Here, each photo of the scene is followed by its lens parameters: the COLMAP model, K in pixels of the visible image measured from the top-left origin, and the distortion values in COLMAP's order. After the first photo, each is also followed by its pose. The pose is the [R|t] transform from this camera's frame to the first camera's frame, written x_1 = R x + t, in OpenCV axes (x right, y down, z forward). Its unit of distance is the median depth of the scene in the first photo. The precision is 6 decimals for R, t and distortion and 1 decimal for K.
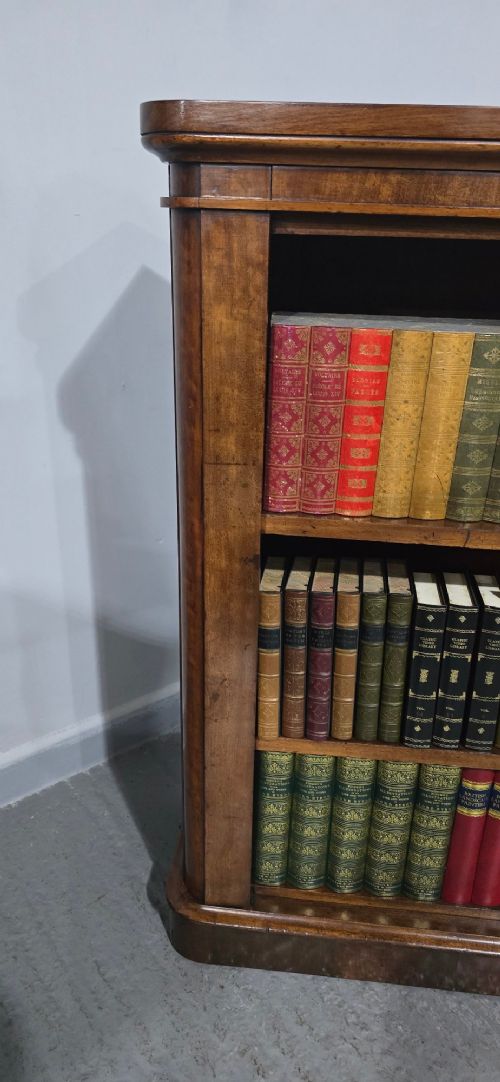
lens RADIAL K [[746.0, 0, 255.0], [0, 746.0, 546.8], [0, 0, 1]] dist [0.072194, -0.082945]
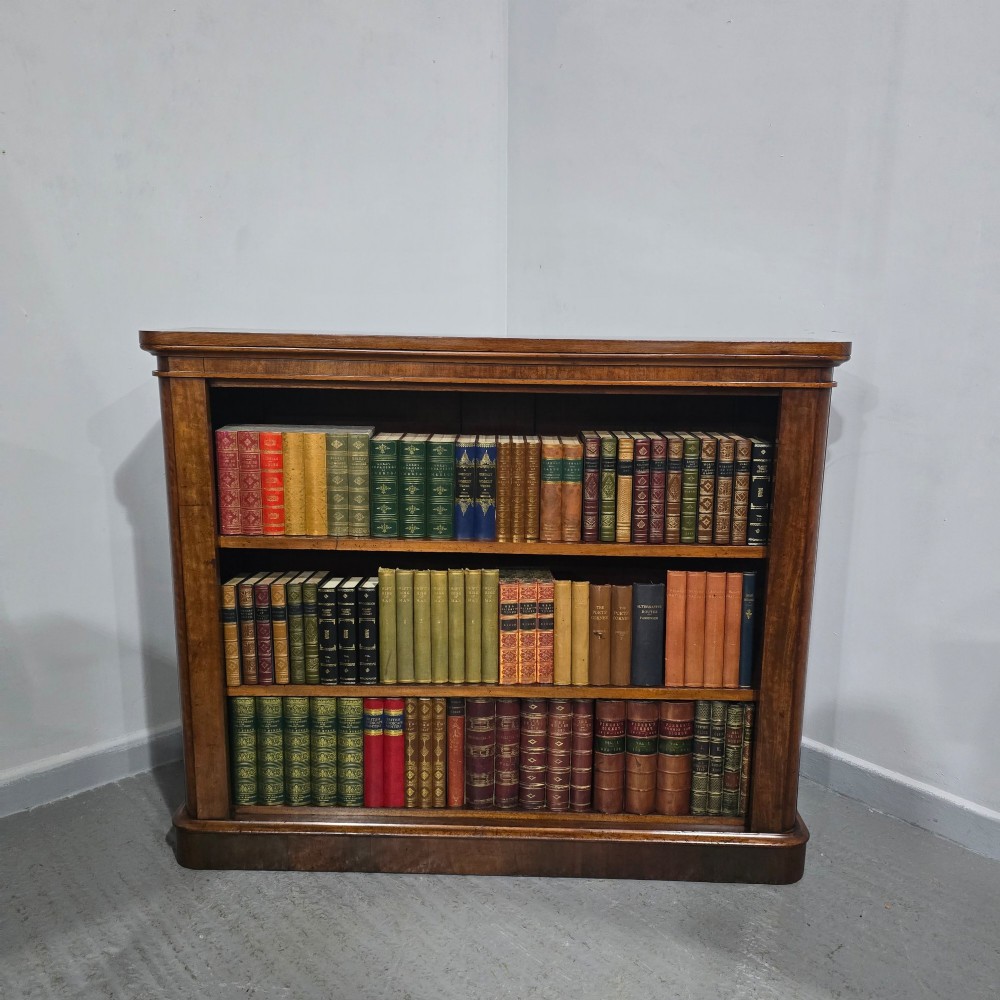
lens RADIAL K [[922.0, 0, 506.5], [0, 922.0, 484.9], [0, 0, 1]] dist [0.061103, -0.063403]
pose [[0.996952, -0.032779, 0.070795, 0.484498], [0.048100, 0.972711, -0.226978, 0.332192], [-0.061423, 0.229691, 0.971323, -1.059739]]
